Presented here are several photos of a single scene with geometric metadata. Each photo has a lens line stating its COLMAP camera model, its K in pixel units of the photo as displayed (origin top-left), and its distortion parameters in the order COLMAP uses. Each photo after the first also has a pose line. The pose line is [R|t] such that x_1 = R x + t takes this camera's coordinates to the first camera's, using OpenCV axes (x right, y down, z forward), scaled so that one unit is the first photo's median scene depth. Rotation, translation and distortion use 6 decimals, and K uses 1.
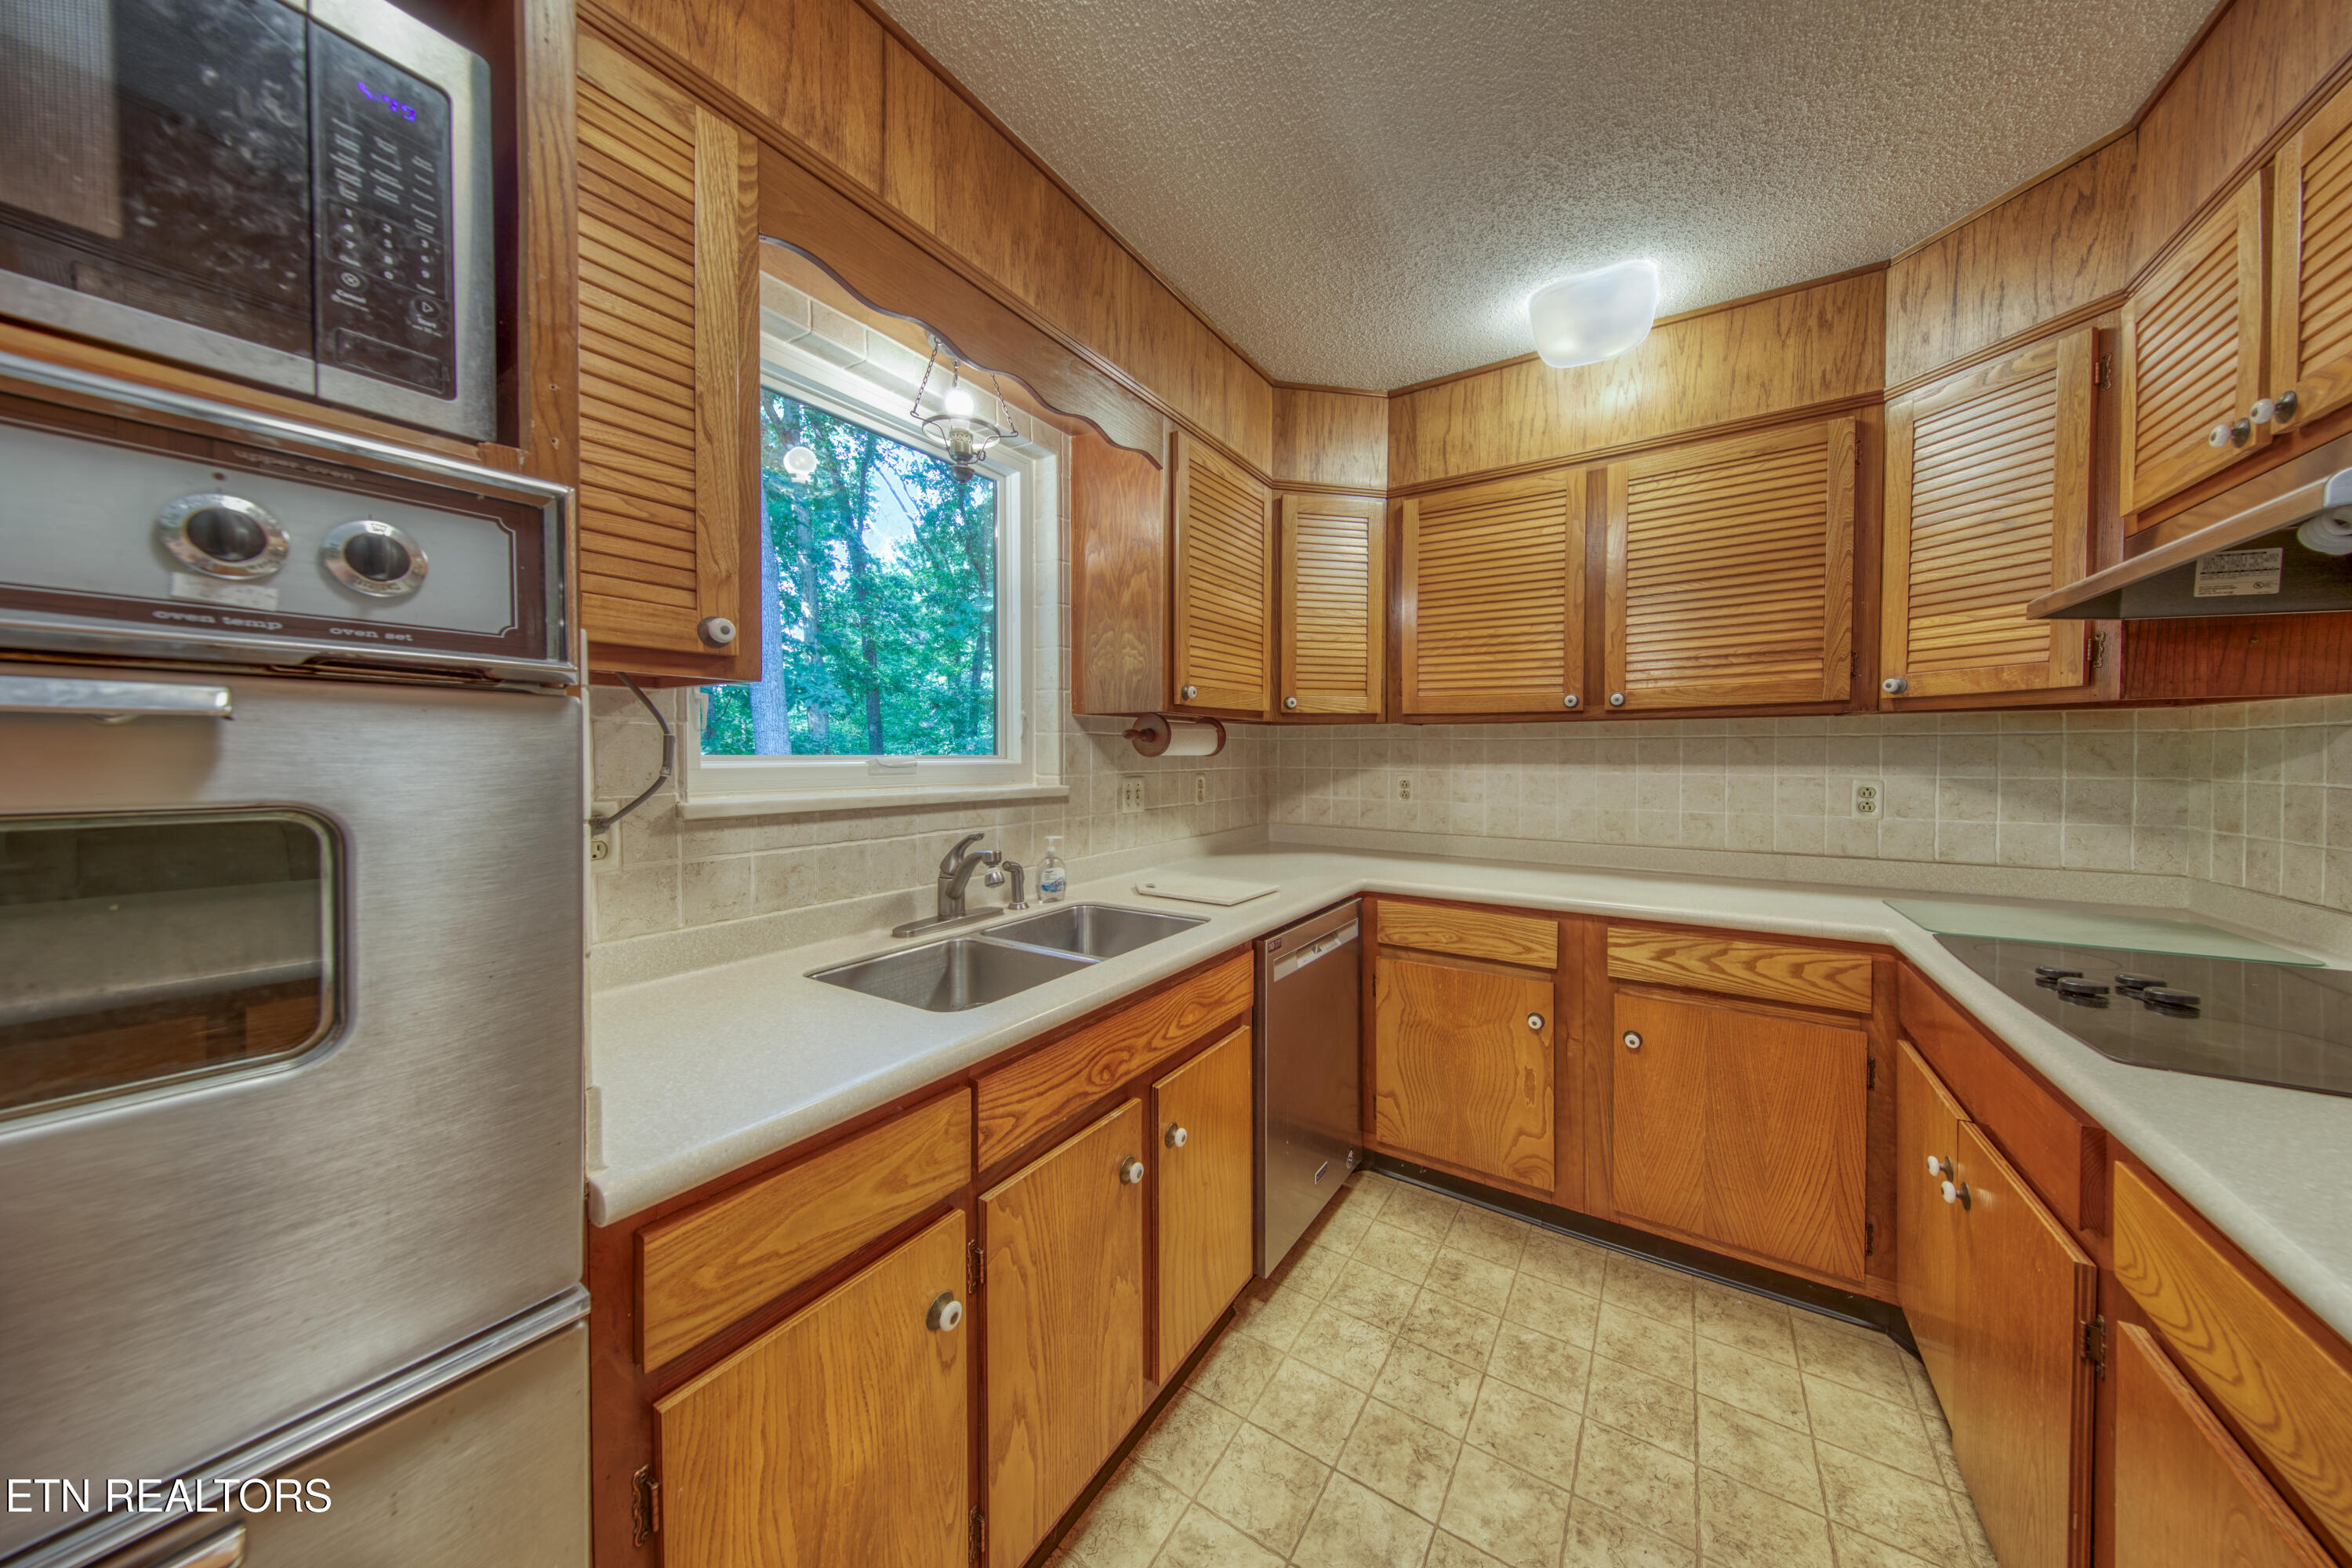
lens RADIAL K [[740.0, 0, 1181.2], [0, 740.0, 767.6], [0, 0, 1]] dist [0.016070, -0.005524]
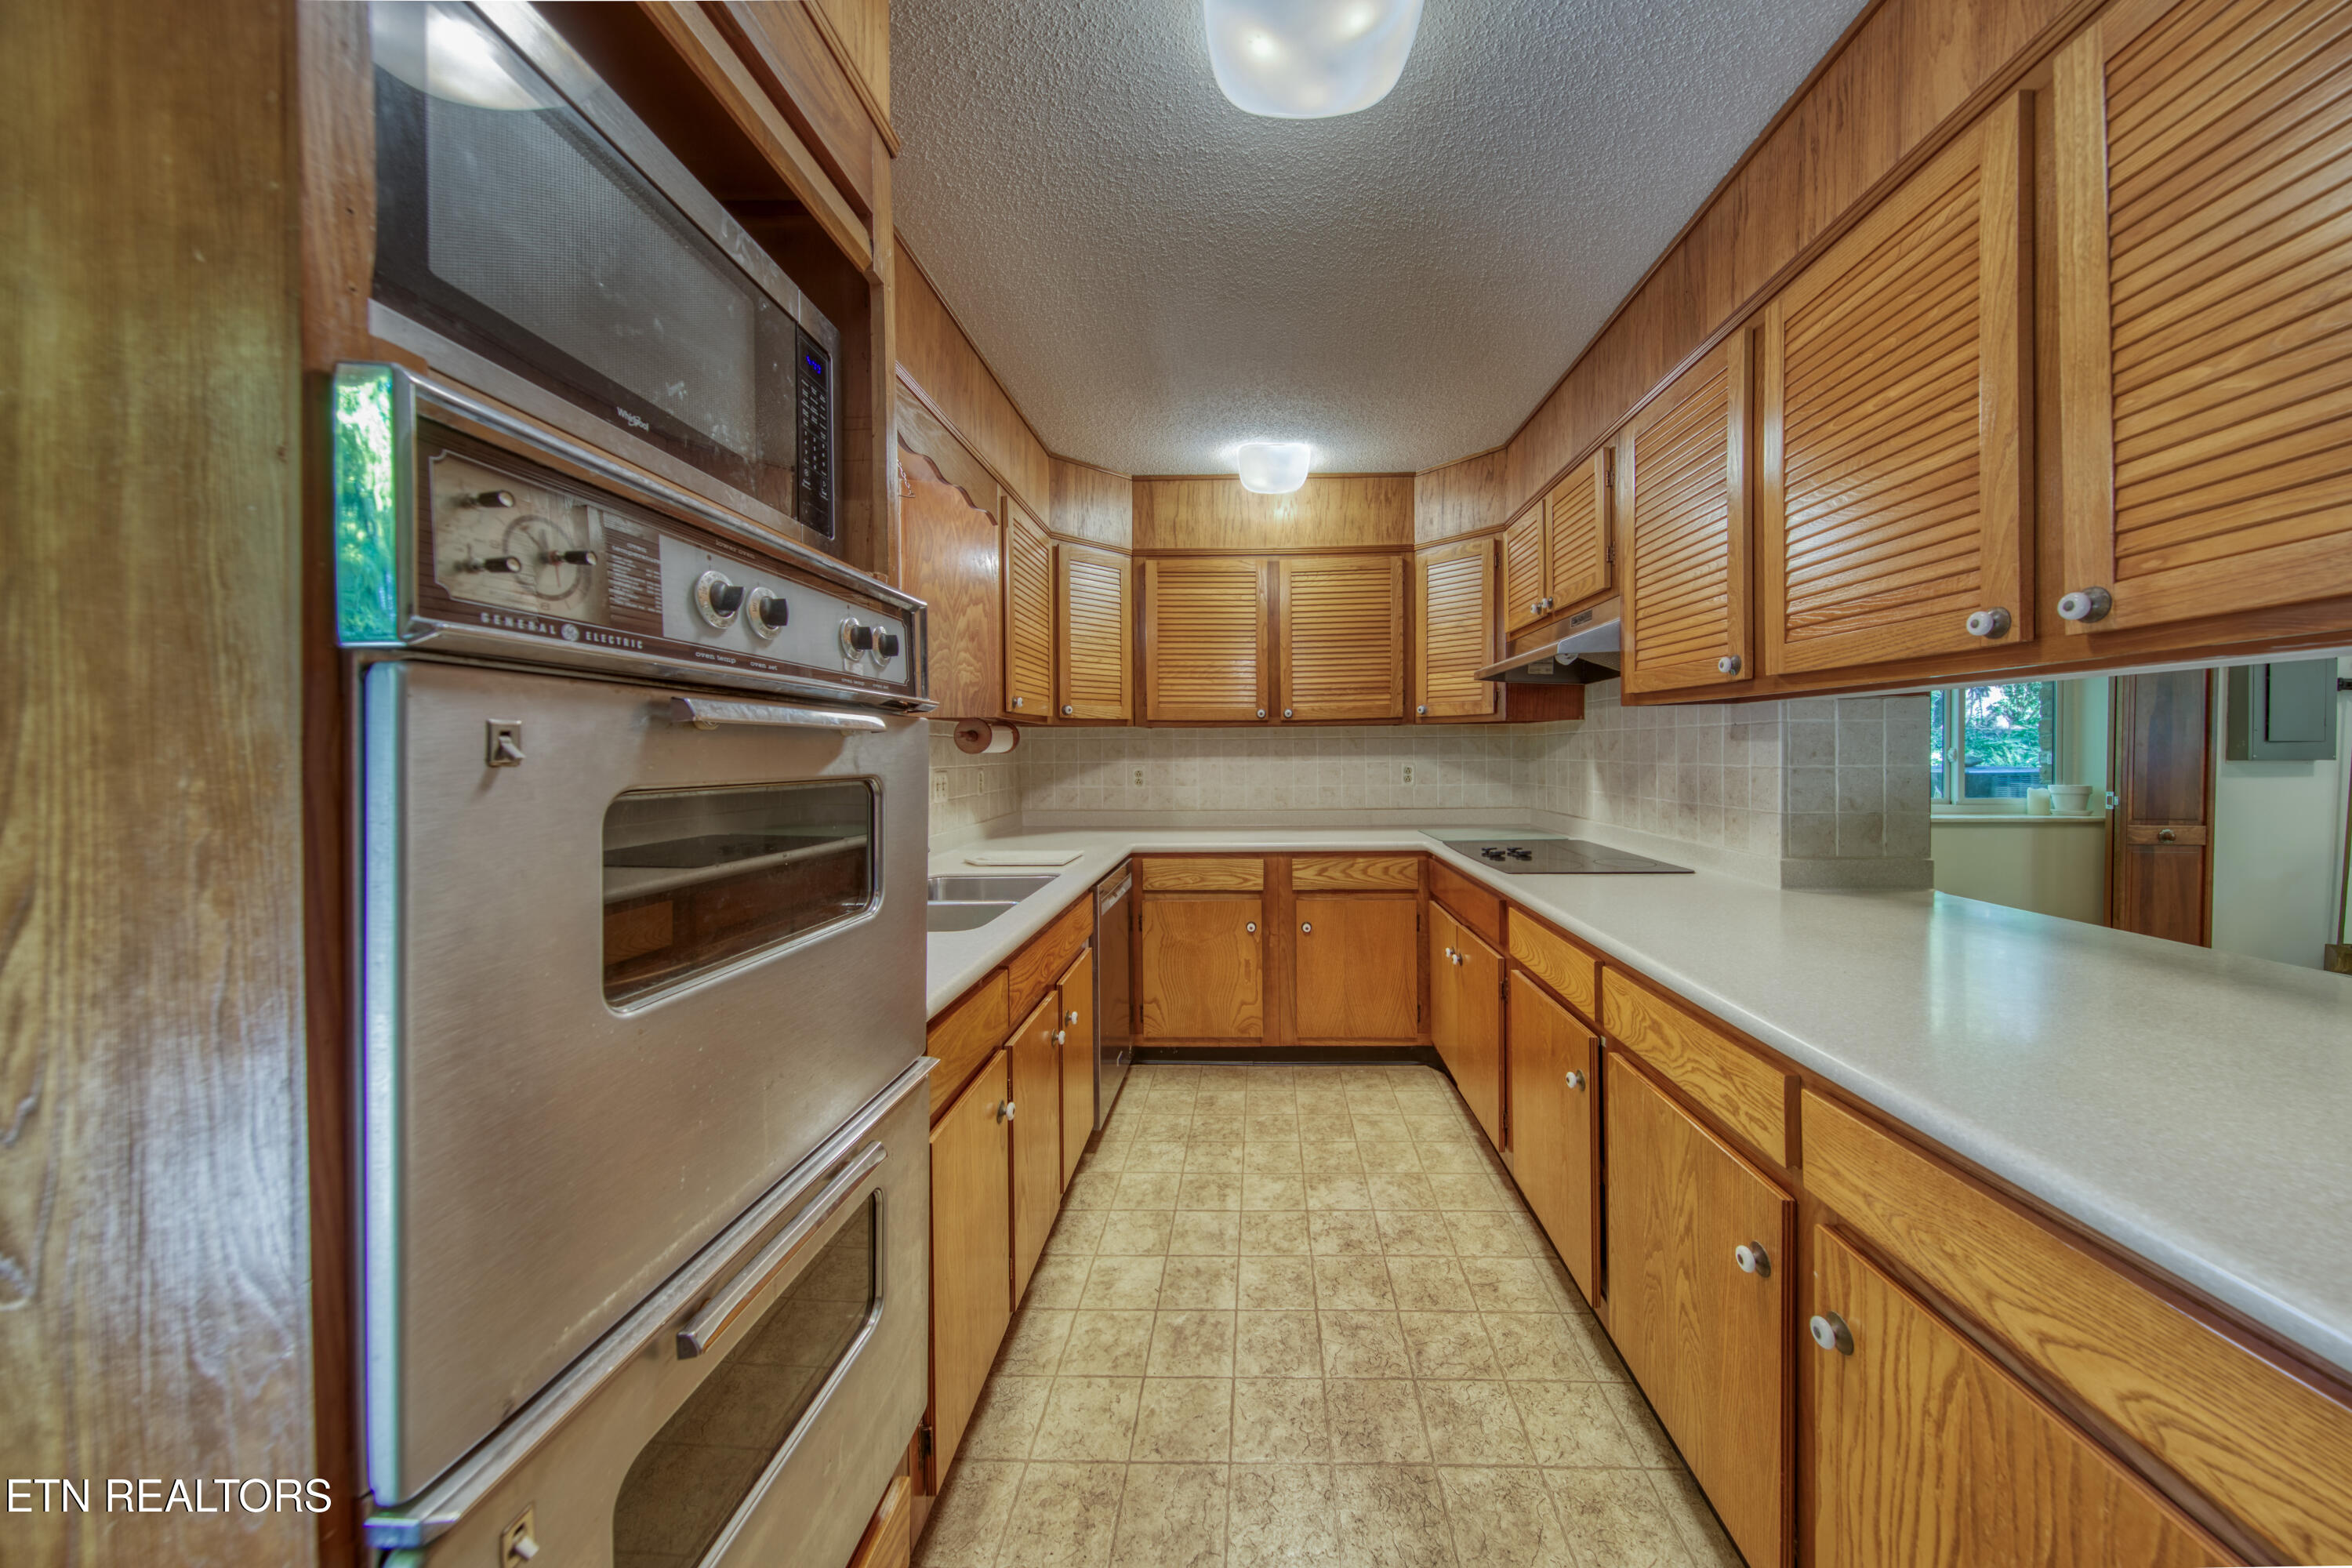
lens RADIAL K [[759.5, 0, 1201.4], [0, 759.5, 763.5], [0, 0, 1]] dist [0.007861, -0.006230]
pose [[0.868603, -0.016106, 0.495247, -0.367912], [0.018012, 0.999837, 0.000924, 0.007514], [-0.495181, 0.008118, 0.868752, -0.289168]]
